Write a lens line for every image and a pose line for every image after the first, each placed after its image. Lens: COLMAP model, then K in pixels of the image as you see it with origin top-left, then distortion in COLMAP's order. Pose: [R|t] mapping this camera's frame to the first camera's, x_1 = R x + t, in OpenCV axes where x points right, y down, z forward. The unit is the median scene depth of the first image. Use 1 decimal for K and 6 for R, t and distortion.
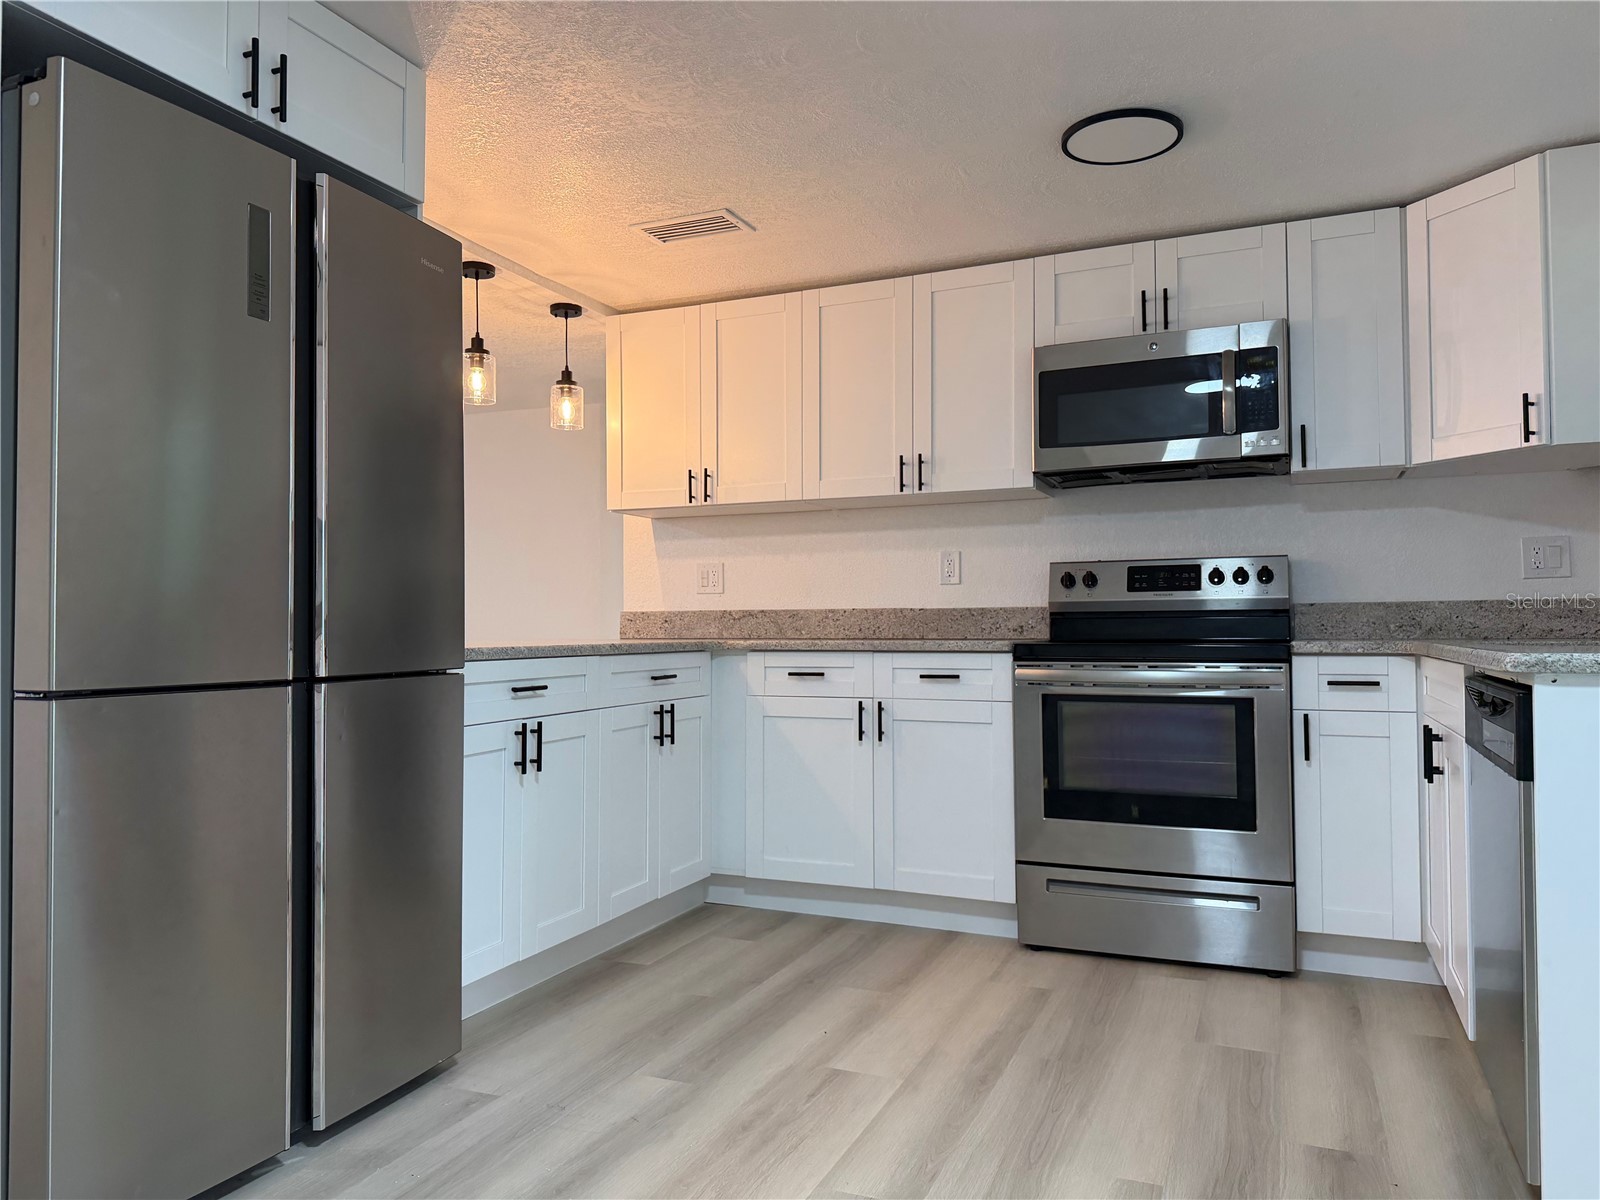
lens RADIAL K [[1113.8, 0, 800.9], [0, 1113.8, 596.1], [0, 0, 1]] dist [0.017419, -0.013863]
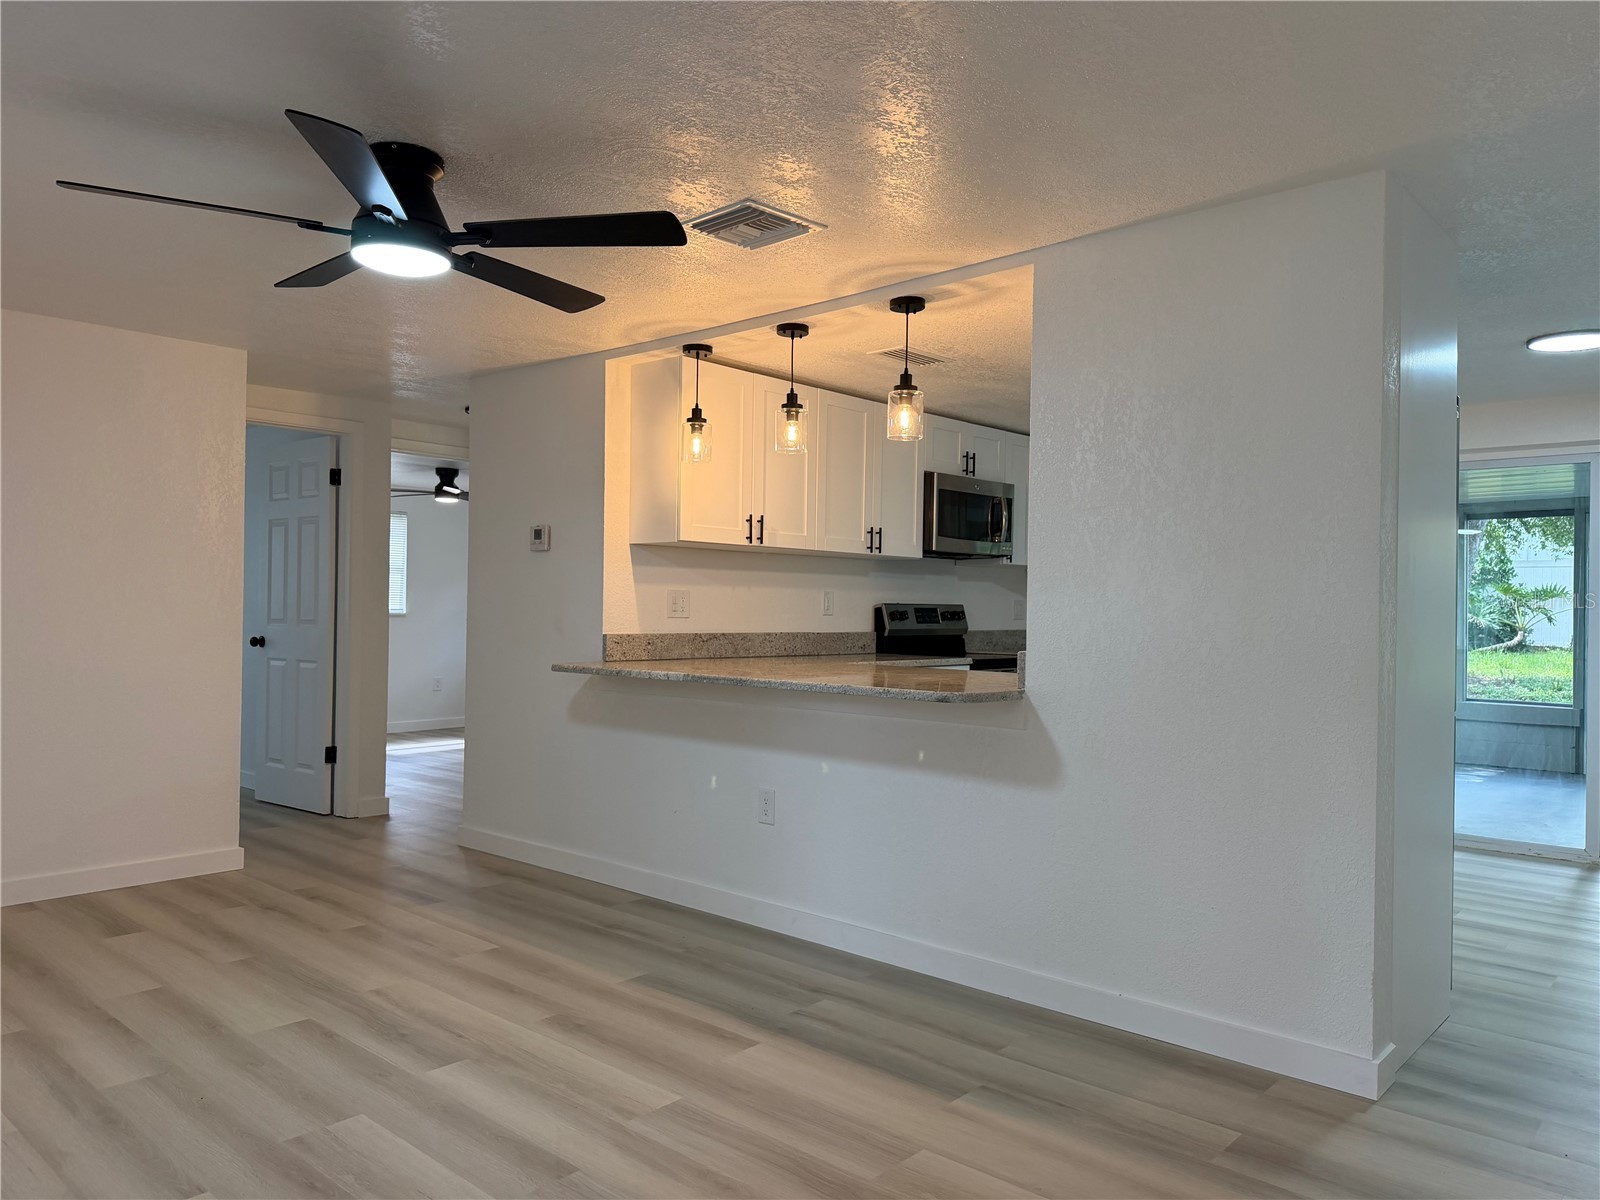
lens RADIAL K [[1113.8, 0, 807.9], [0, 1113.8, 591.4], [0, 0, 1]] dist [0.017419, -0.013863]
pose [[0.322004, 0.024495, 0.946421, -1.131751], [-0.040174, 0.999118, -0.012191, -0.020937], [-0.945886, -0.034096, 0.322704, 0.545441]]
